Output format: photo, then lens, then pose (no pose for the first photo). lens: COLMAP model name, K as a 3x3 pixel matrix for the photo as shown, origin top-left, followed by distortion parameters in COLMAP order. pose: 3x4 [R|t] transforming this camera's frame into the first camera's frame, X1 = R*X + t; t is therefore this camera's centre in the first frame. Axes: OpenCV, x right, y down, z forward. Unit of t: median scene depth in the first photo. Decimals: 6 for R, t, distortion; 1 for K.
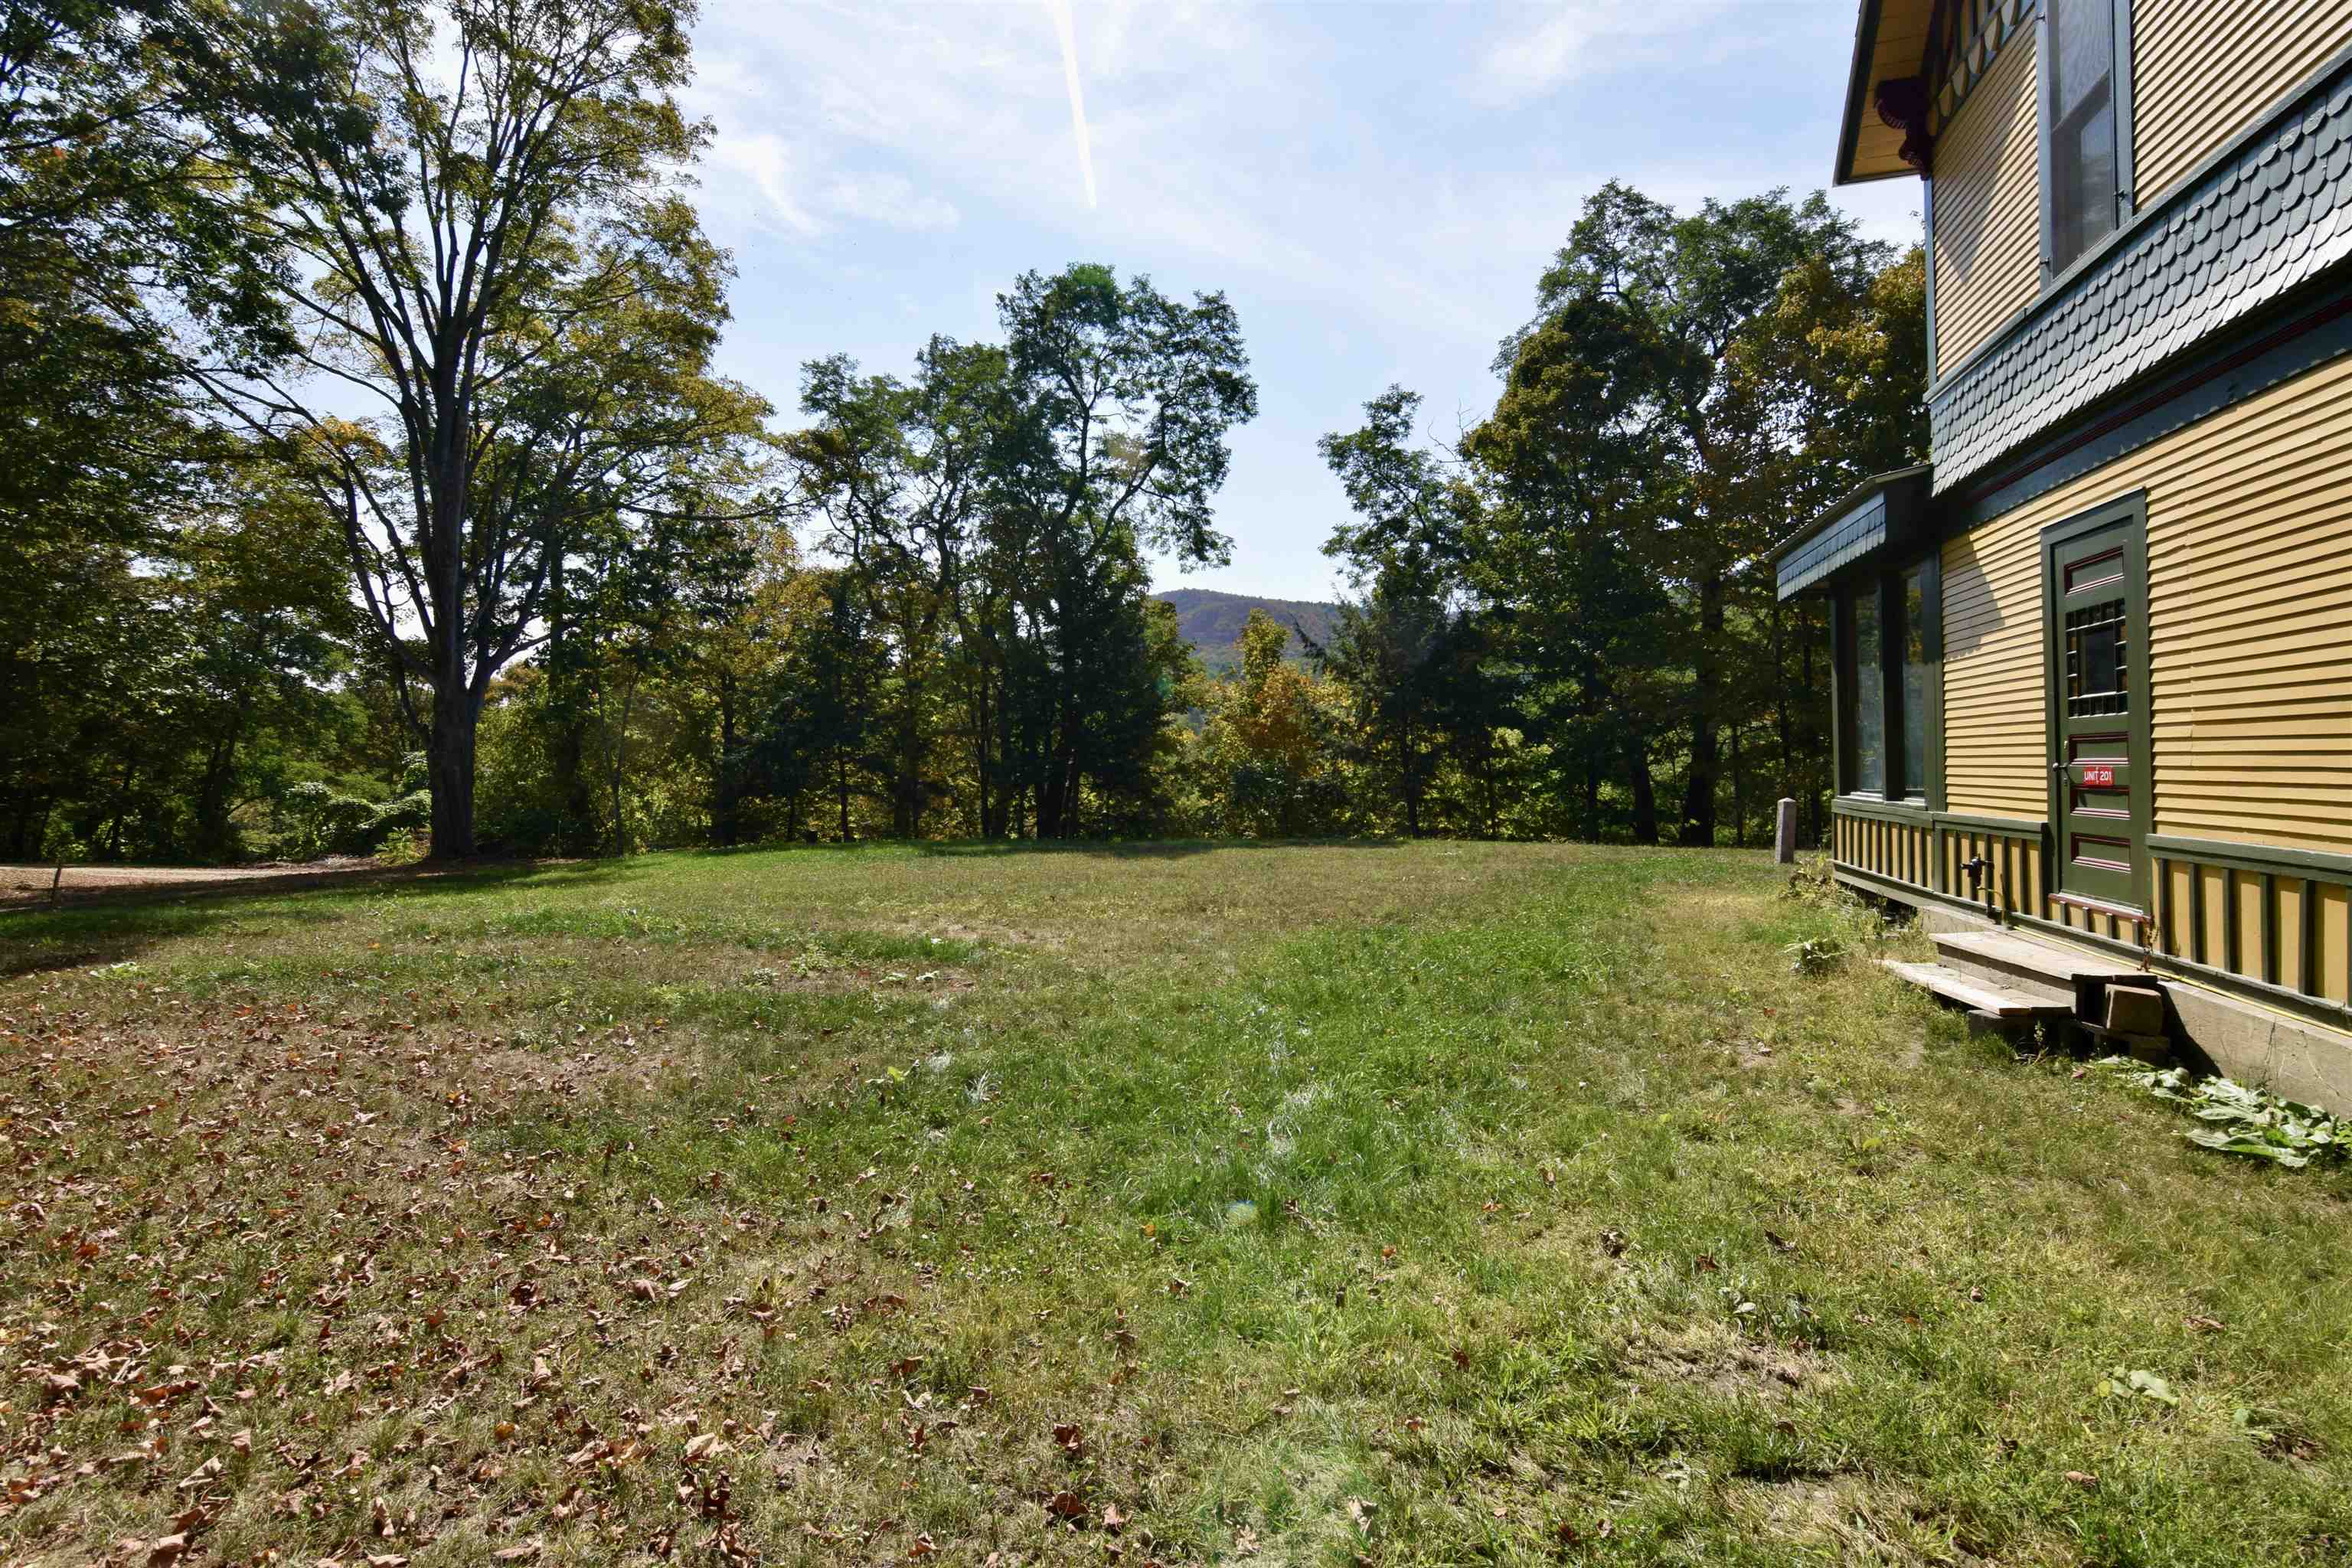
lens RADIAL K [[1141.3, 0, 1171.3], [0, 1141.3, 782.2], [0, 0, 1]] dist [-0.022767, 0.002137]
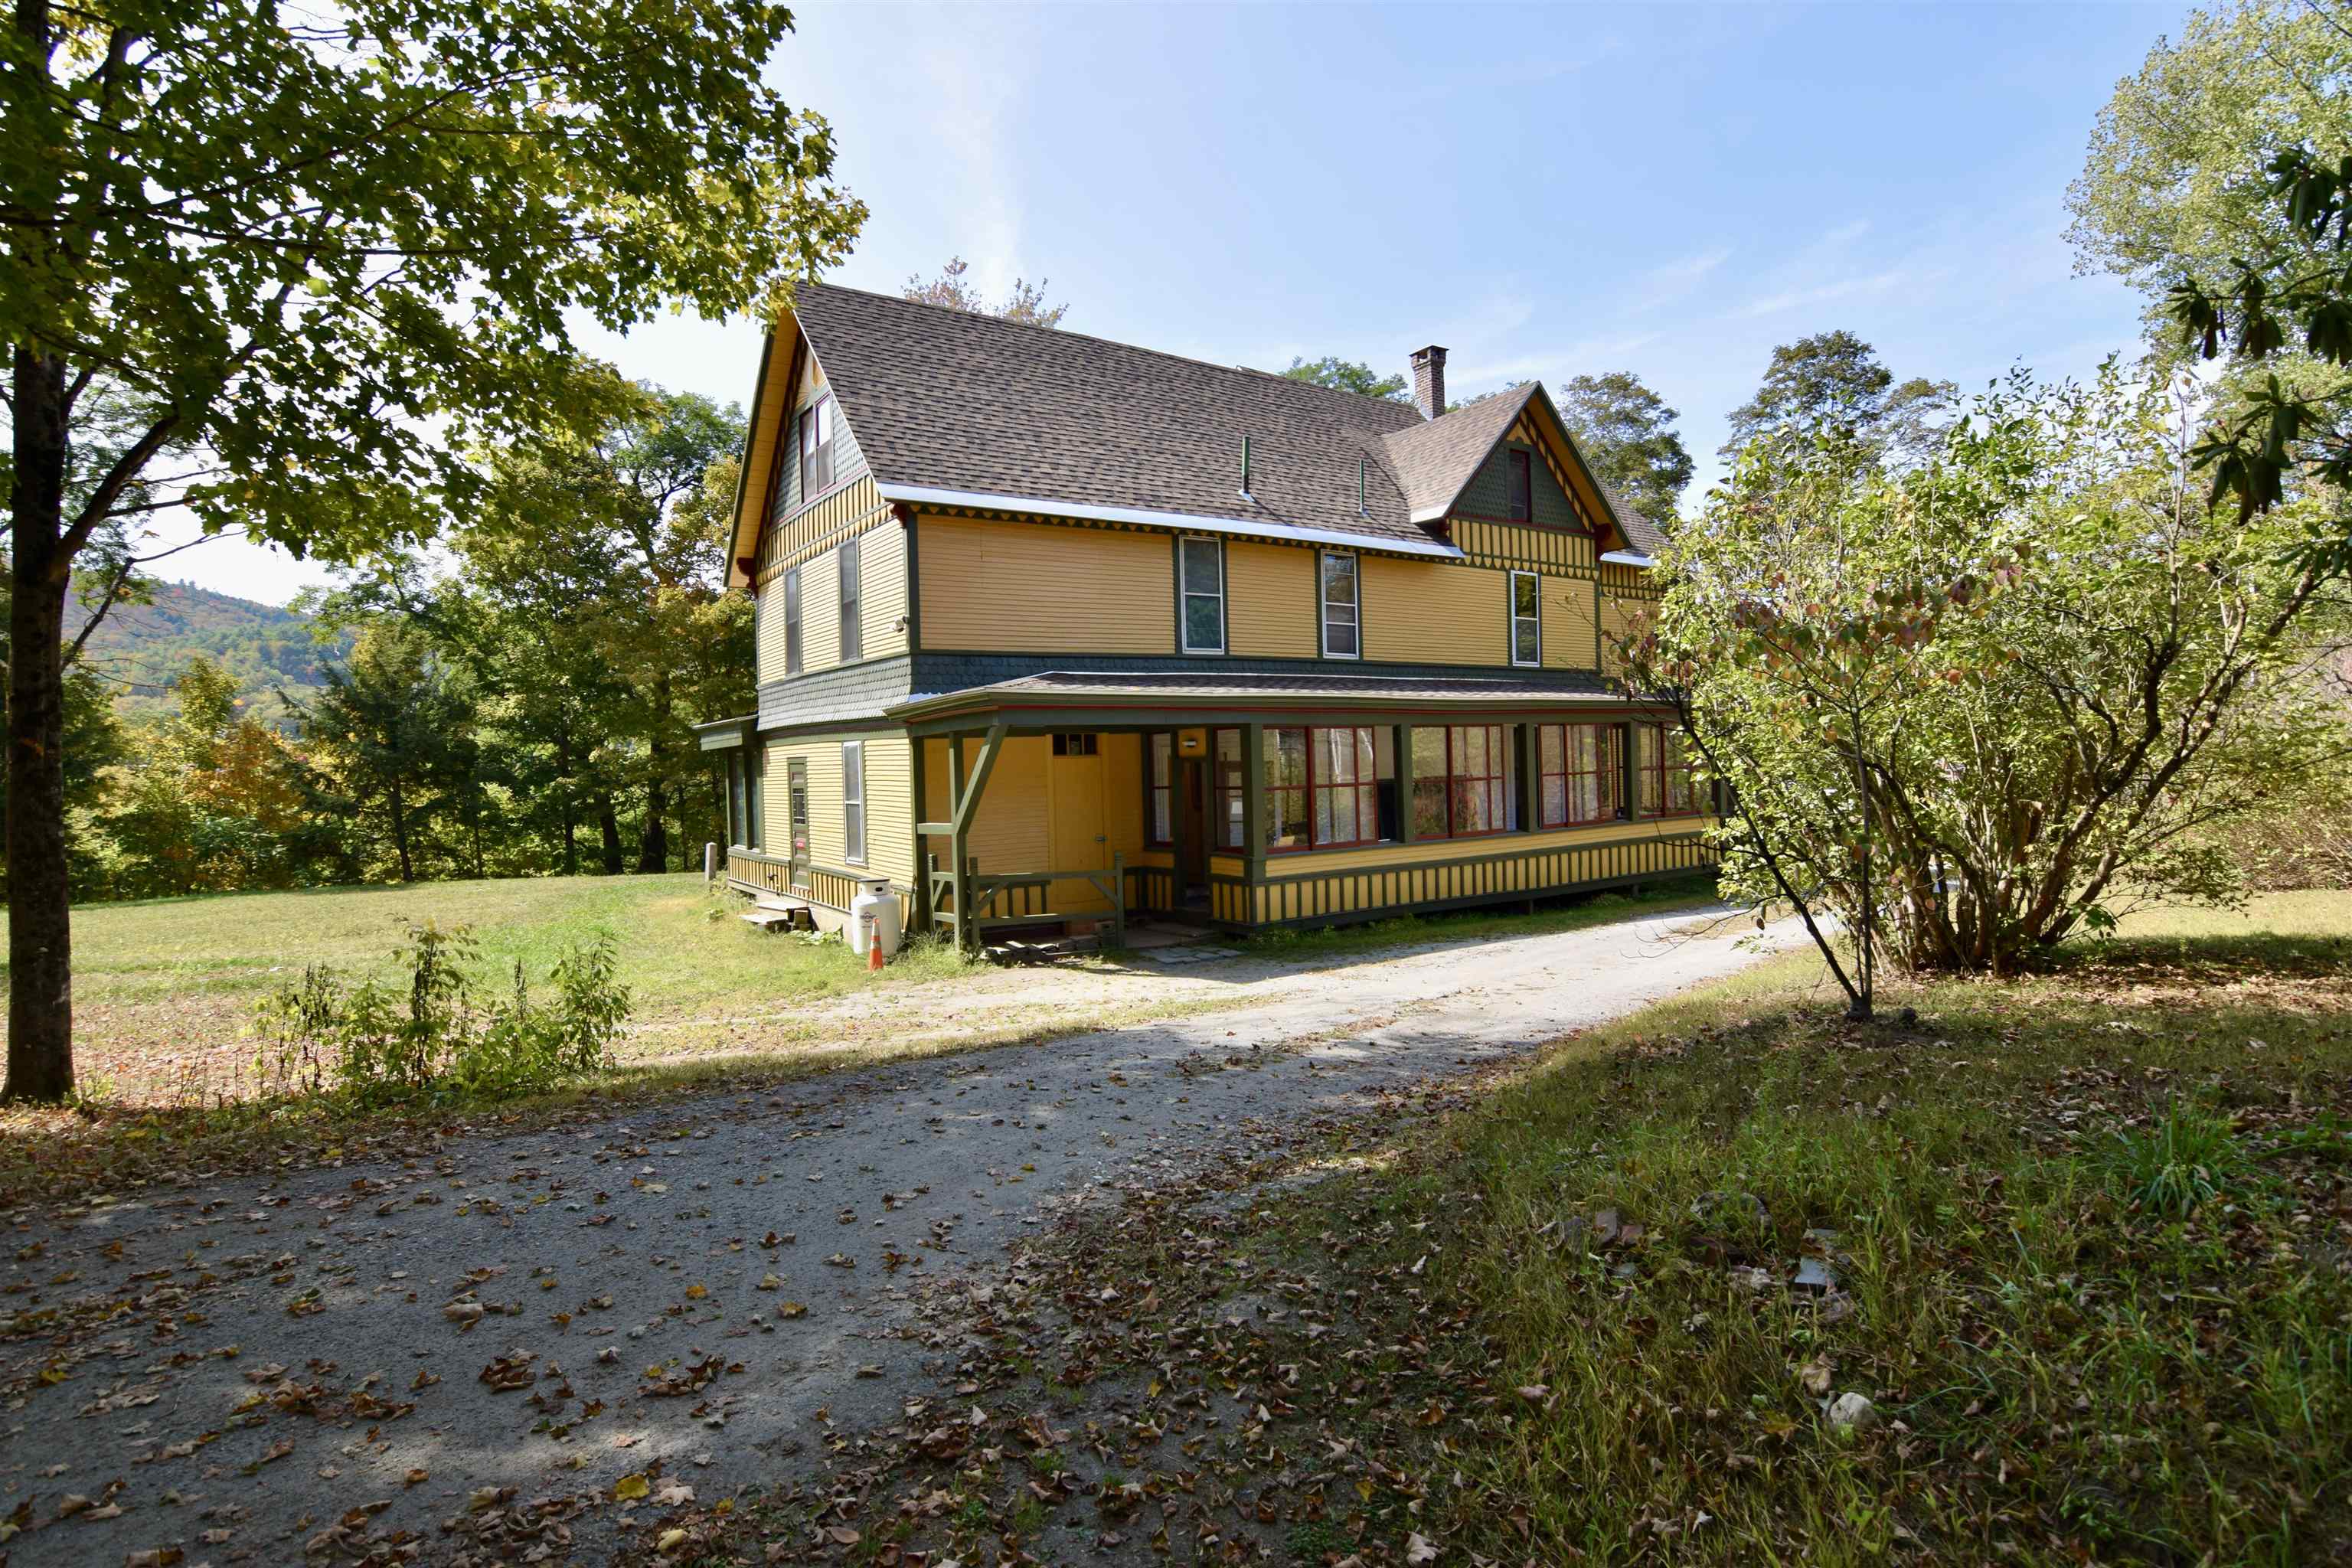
lens RADIAL K [[1141.3, 0, 1168.8], [0, 1141.3, 788.9], [0, 0, 1]] dist [-0.022767, 0.002137]
pose [[0.645923, -0.013782, 0.763278, -0.516993], [0.024026, 0.999709, -0.002281, -0.072611], [-0.763024, 0.019812, 0.646066, -1.028132]]
